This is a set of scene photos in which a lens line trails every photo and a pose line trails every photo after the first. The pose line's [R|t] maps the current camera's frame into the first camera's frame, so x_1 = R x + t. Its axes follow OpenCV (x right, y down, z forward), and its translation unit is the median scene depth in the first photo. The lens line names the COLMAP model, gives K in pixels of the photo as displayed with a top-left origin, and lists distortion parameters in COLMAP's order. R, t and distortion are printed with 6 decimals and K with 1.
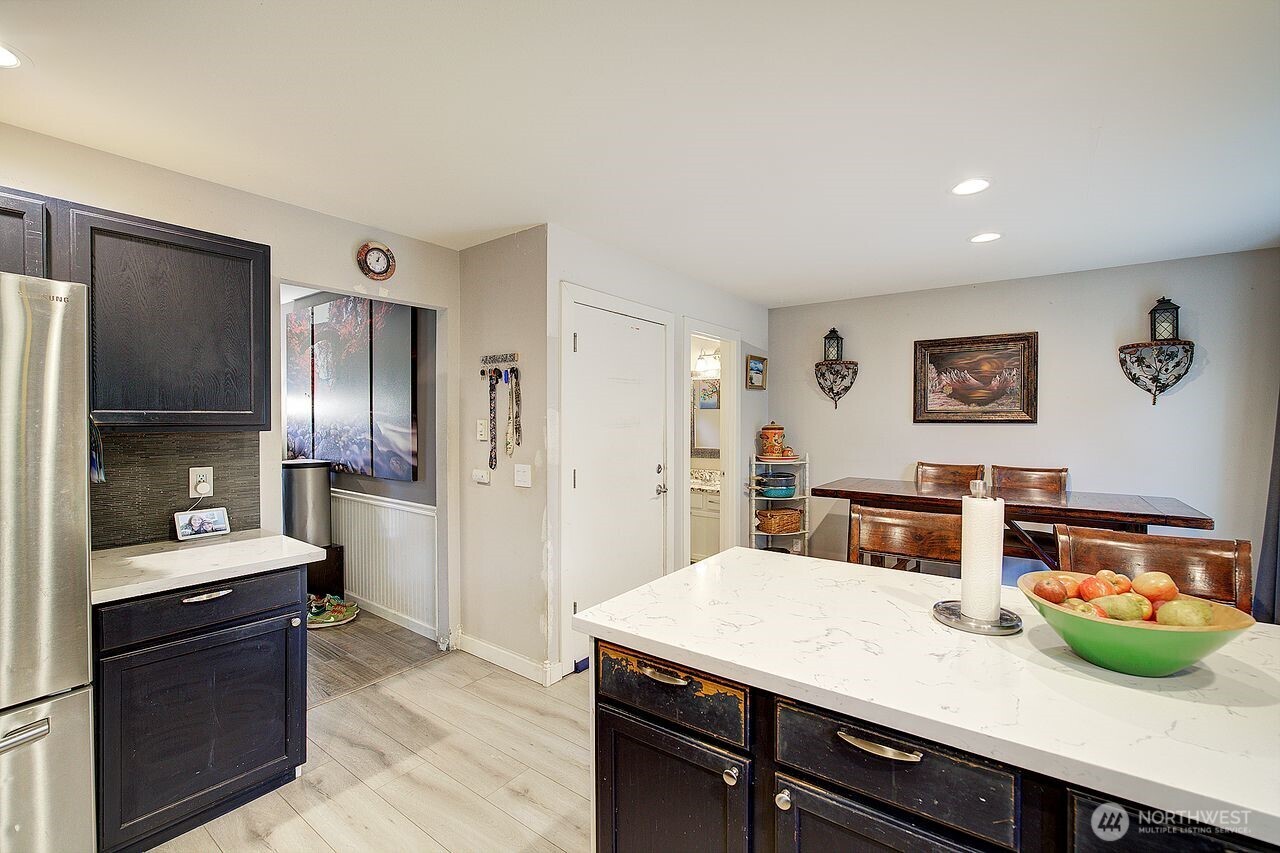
lens RADIAL K [[547.9, 0, 630.8], [0, 547.9, 424.9], [0, 0, 1]] dist [-0.014824, 0.002642]
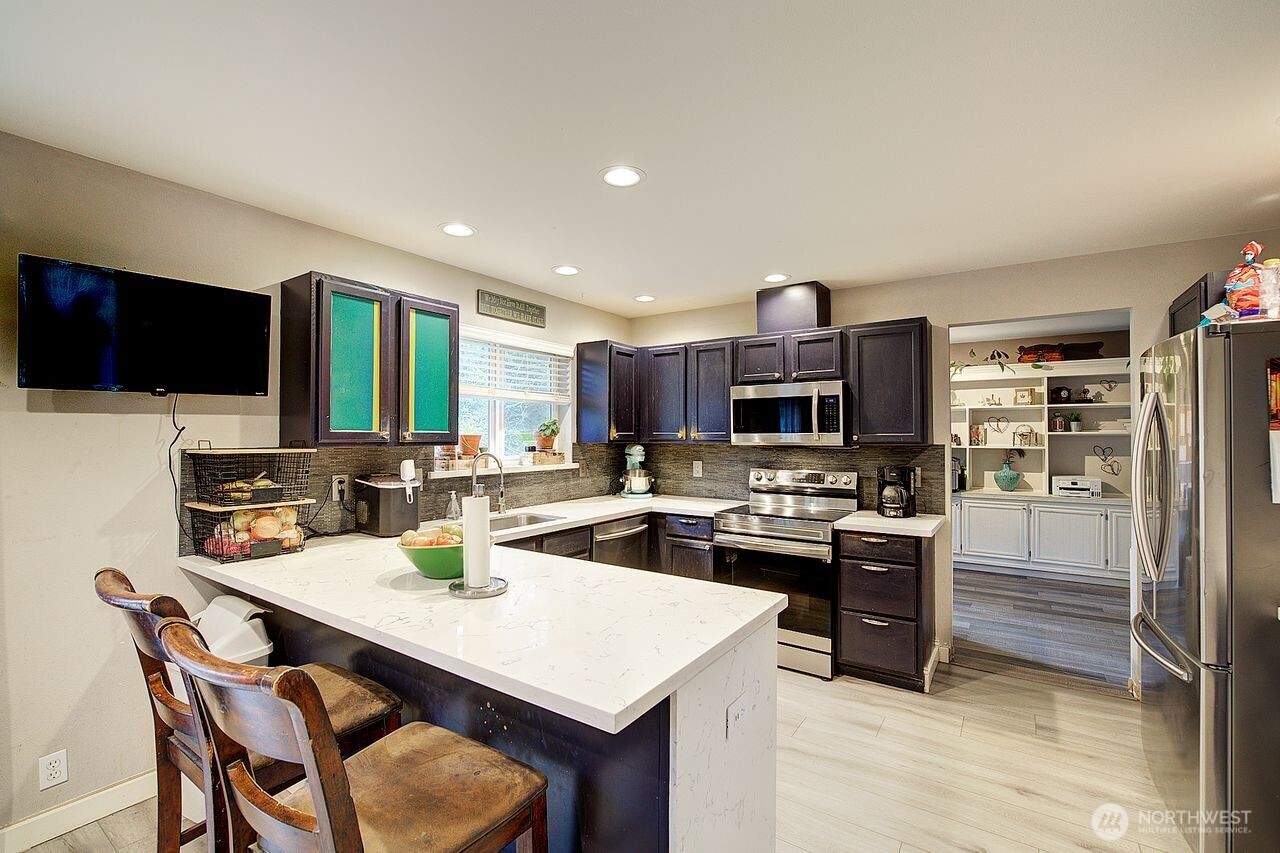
lens RADIAL K [[547.9, 0, 644.9], [0, 547.9, 426.1], [0, 0, 1]] dist [-0.014824, 0.002642]
pose [[-0.998236, -0.000932, -0.059359, 0.098865], [-0.000705, 0.999992, -0.003843, -0.009976], [0.059363, -0.003795, -0.998229, 0.747316]]
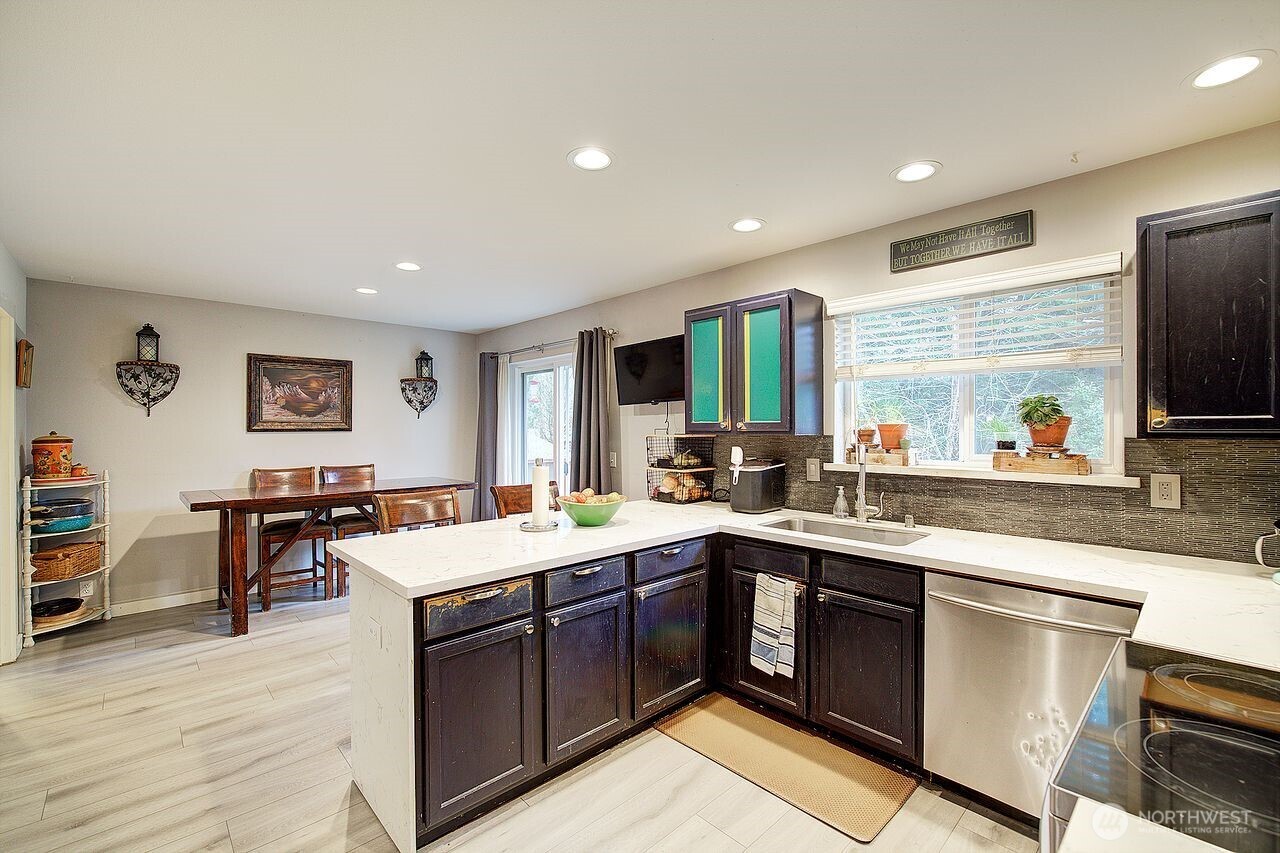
lens RADIAL K [[547.9, 0, 642.2], [0, 547.9, 431.0], [0, 0, 1]] dist [-0.014824, 0.002642]
pose [[0.153387, -0.005068, 0.988153, -0.409254], [0.014078, 0.999897, 0.002943, 0.002785], [-0.988066, 0.013459, 0.153442, 0.100601]]
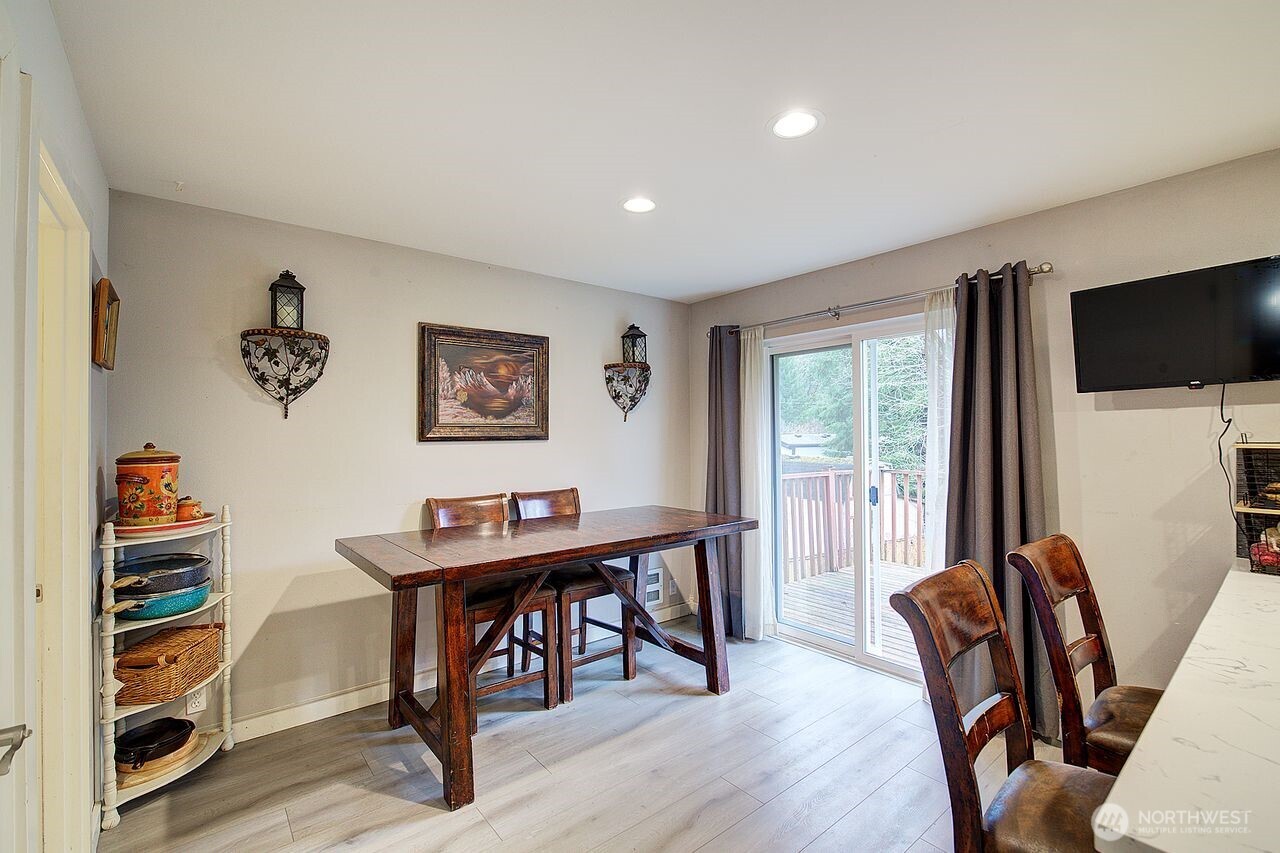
lens RADIAL K [[547.9, 0, 632.3], [0, 547.9, 431.2], [0, 0, 1]] dist [-0.014824, 0.002642]
pose [[0.225522, 0.004435, 0.974228, -0.091189], [0.018871, 0.999782, -0.008920, -0.005639], [-0.974055, 0.020397, 0.225389, 0.611801]]
